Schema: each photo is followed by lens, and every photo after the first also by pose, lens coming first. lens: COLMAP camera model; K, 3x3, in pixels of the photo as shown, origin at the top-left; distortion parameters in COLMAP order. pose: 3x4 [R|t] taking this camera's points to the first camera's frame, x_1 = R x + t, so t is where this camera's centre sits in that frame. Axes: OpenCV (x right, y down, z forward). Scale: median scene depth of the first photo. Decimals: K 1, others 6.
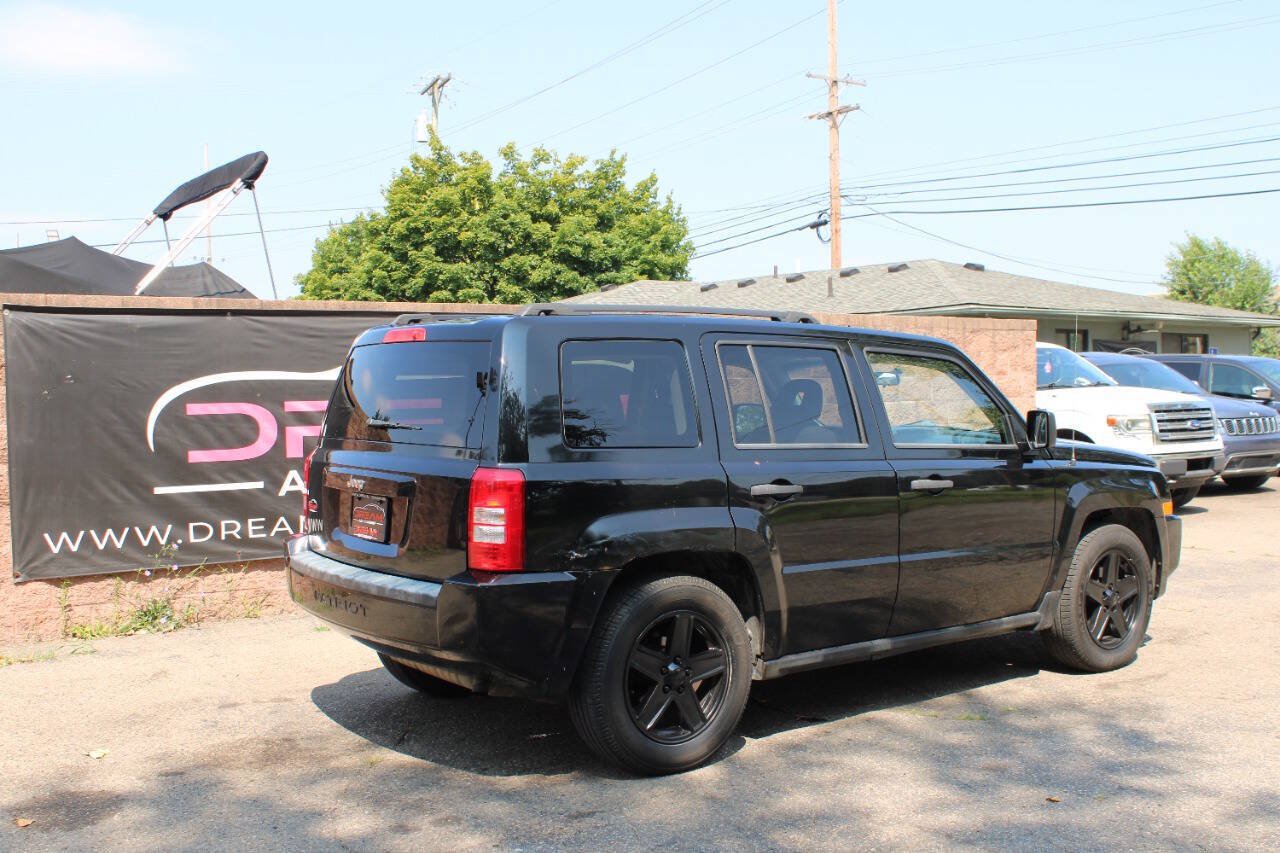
lens RADIAL K [[1374.7, 0, 660.7], [0, 1374.7, 422.7], [0, 0, 1]] dist [-0.088037, 0.048022]
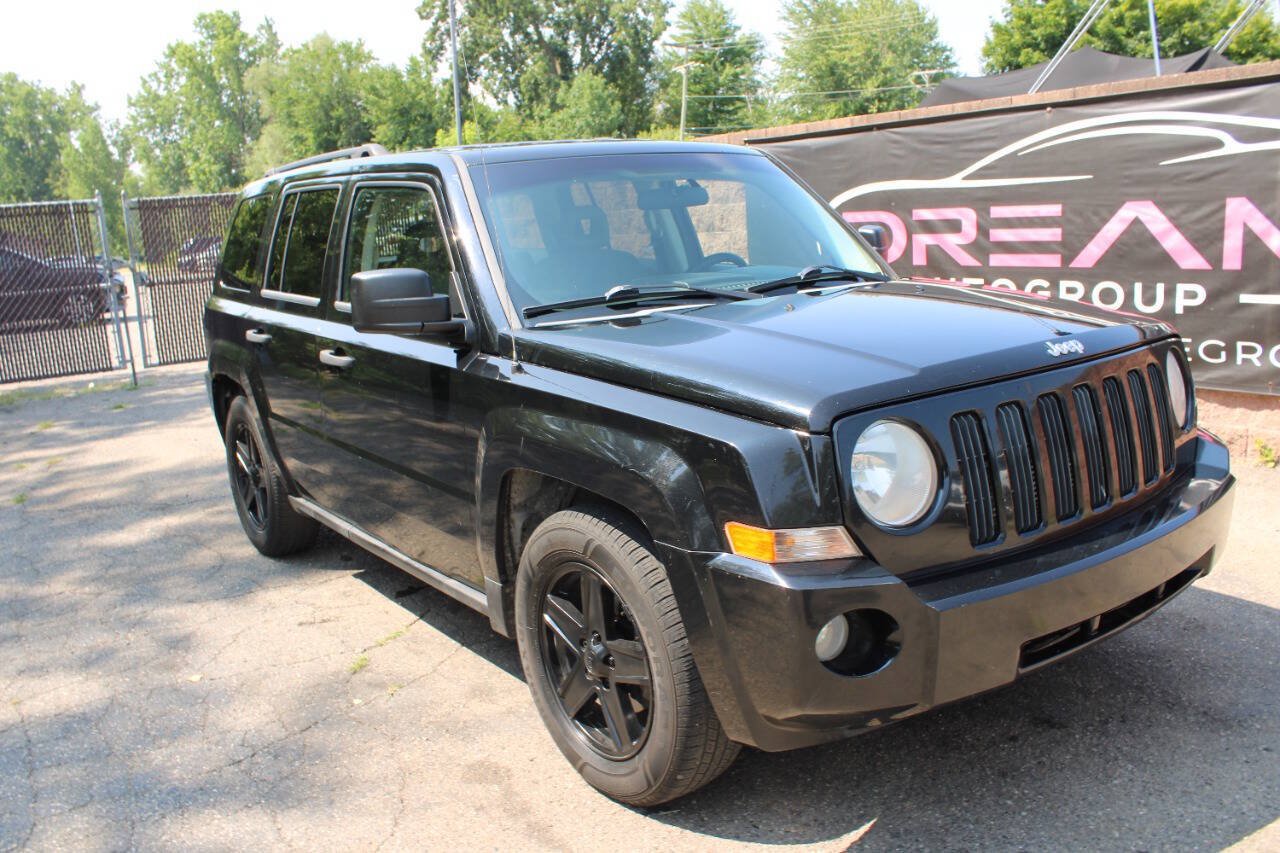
lens RADIAL K [[1091.1, 0, 640.0], [0, 1091.1, 426.5], [0, 0, 1]] dist [-0.171299, 0.189036]
pose [[-0.019556, 0.202327, -0.979123, 0.089416], [0.025232, 0.979098, 0.201818, -0.003955], [0.999490, -0.020759, -0.024252, 0.132169]]
